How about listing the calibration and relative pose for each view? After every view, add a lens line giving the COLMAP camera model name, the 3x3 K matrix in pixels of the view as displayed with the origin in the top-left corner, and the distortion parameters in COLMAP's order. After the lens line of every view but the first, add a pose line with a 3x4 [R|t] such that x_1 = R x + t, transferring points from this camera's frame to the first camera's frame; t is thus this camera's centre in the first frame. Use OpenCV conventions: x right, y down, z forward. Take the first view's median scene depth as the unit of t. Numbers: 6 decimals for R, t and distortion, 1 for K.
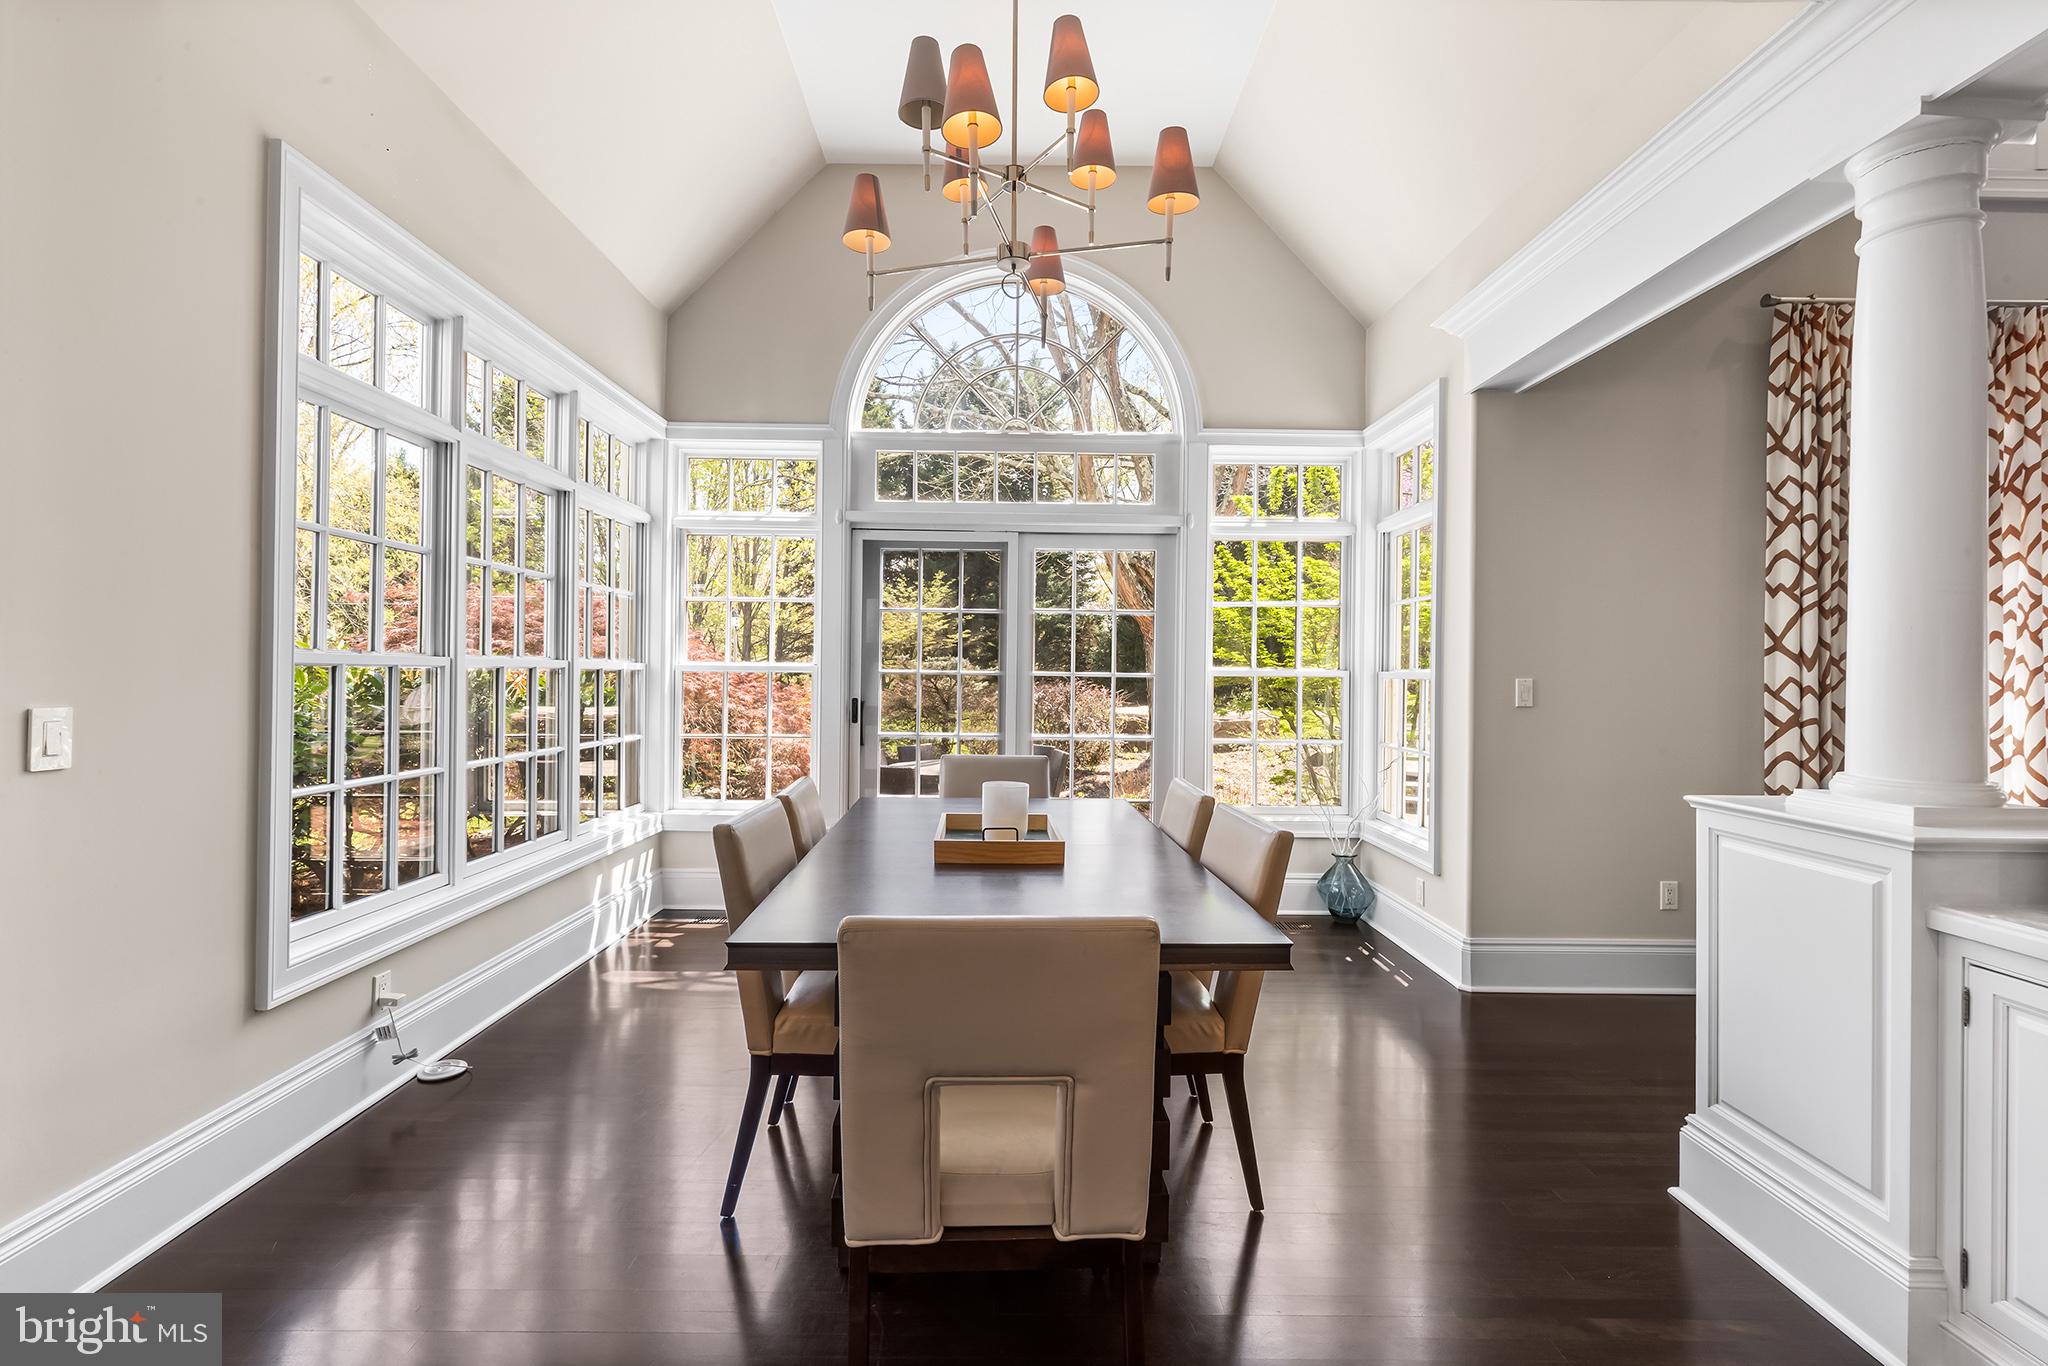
lens RADIAL K [[928.7, 0, 1025.0], [0, 928.7, 673.4], [0, 0, 1]] dist [-0.001614, -0.000152]
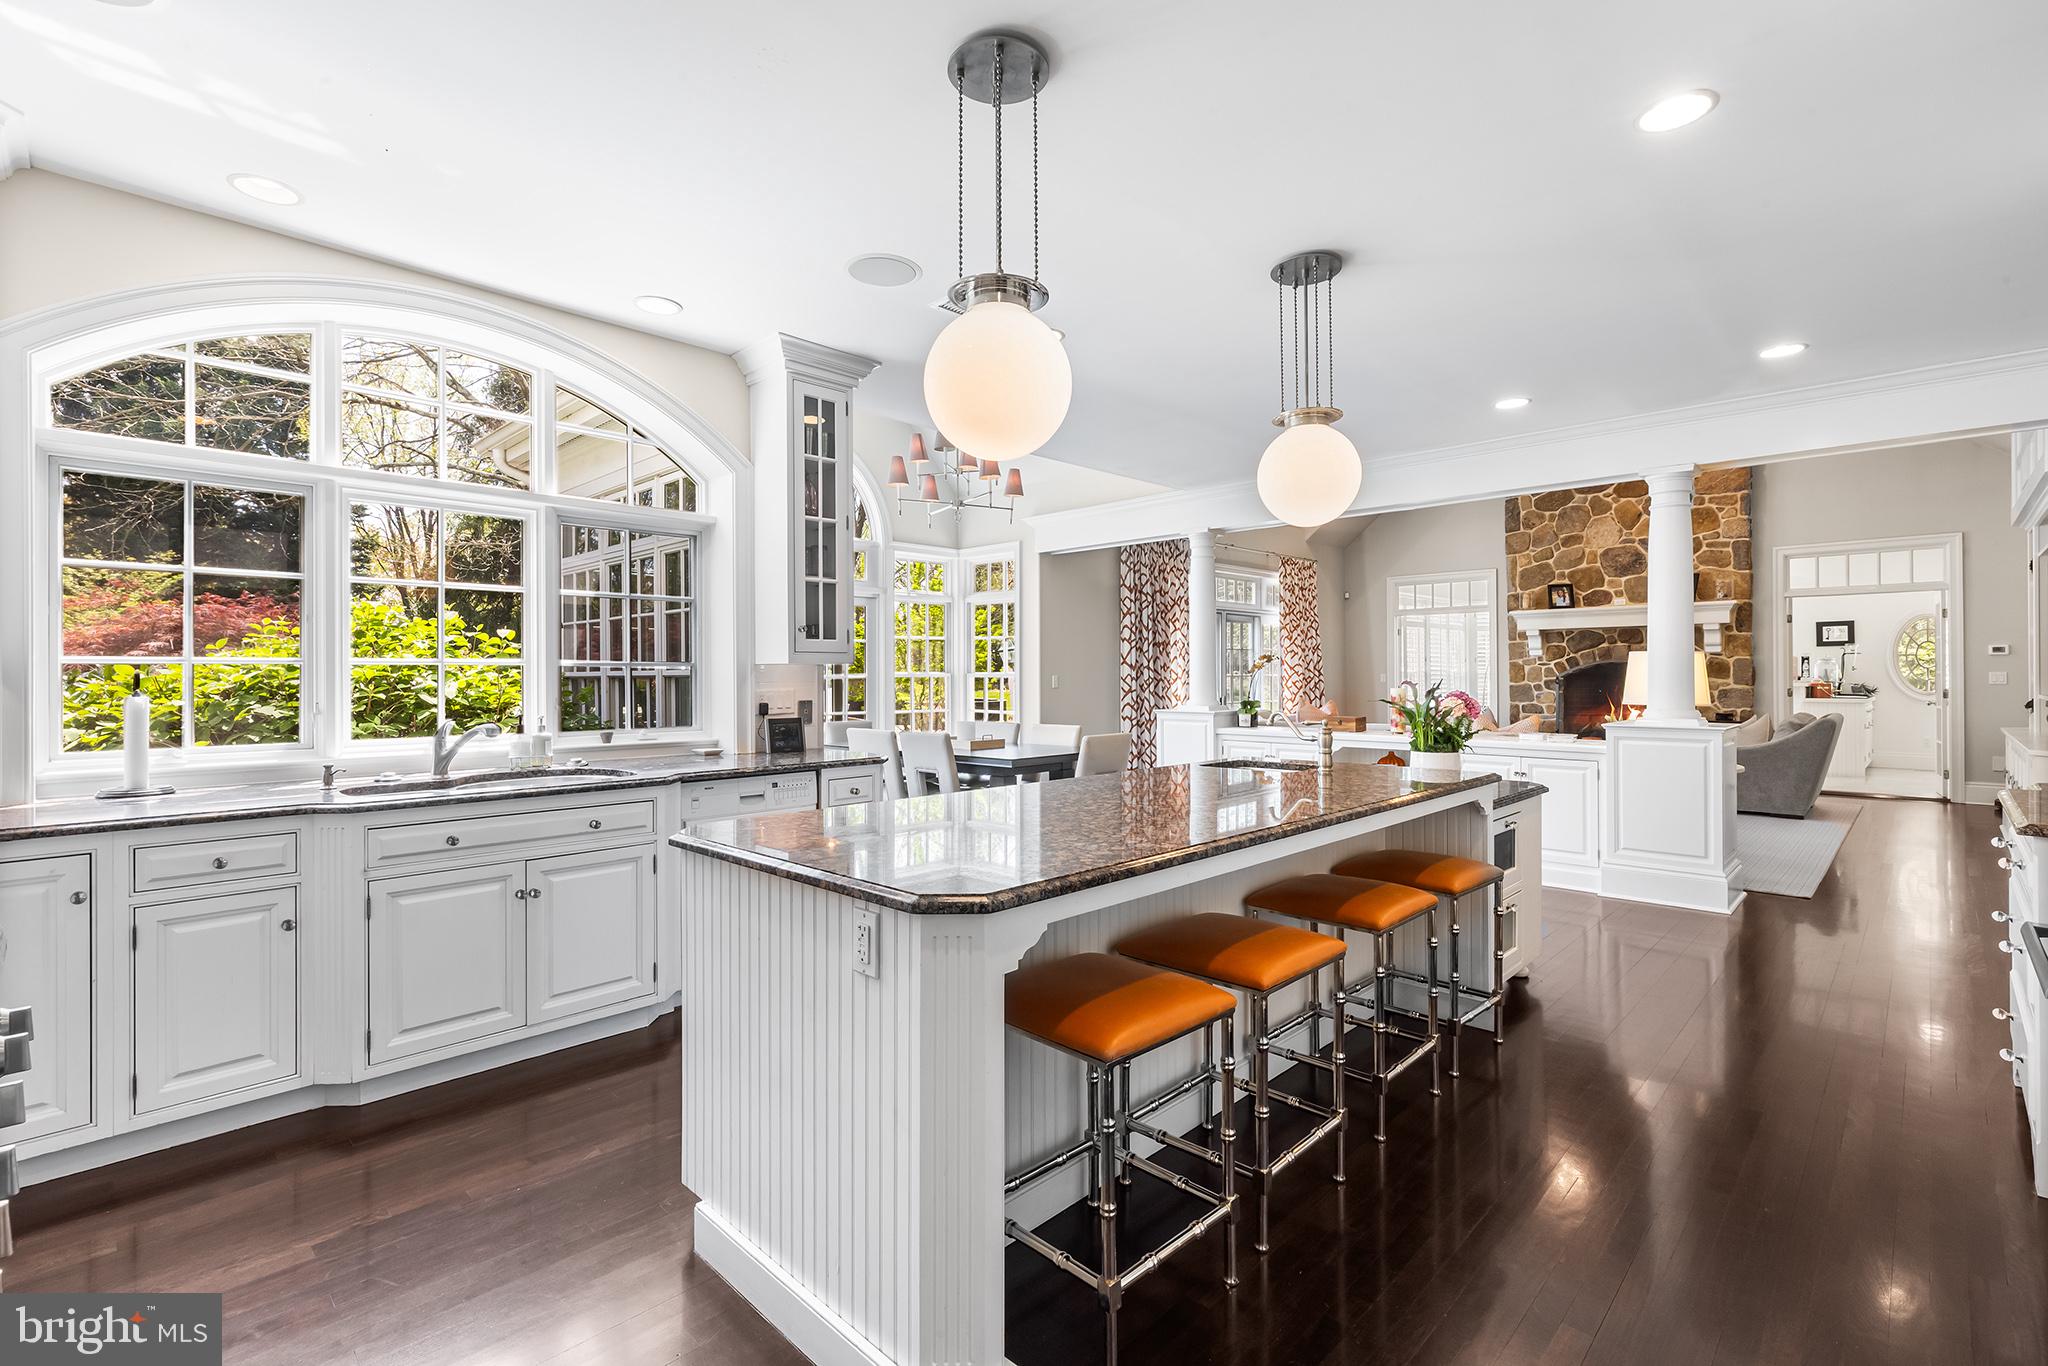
lens RADIAL K [[928.7, 0, 1024.2], [0, 928.7, 675.5], [0, 0, 1]] dist [-0.001614, -0.000152]
pose [[0.710366, -0.011102, 0.703745, -1.209754], [0.009716, 0.999935, 0.005968, -0.008985], [-0.703766, 0.002598, 0.710427, -0.640927]]
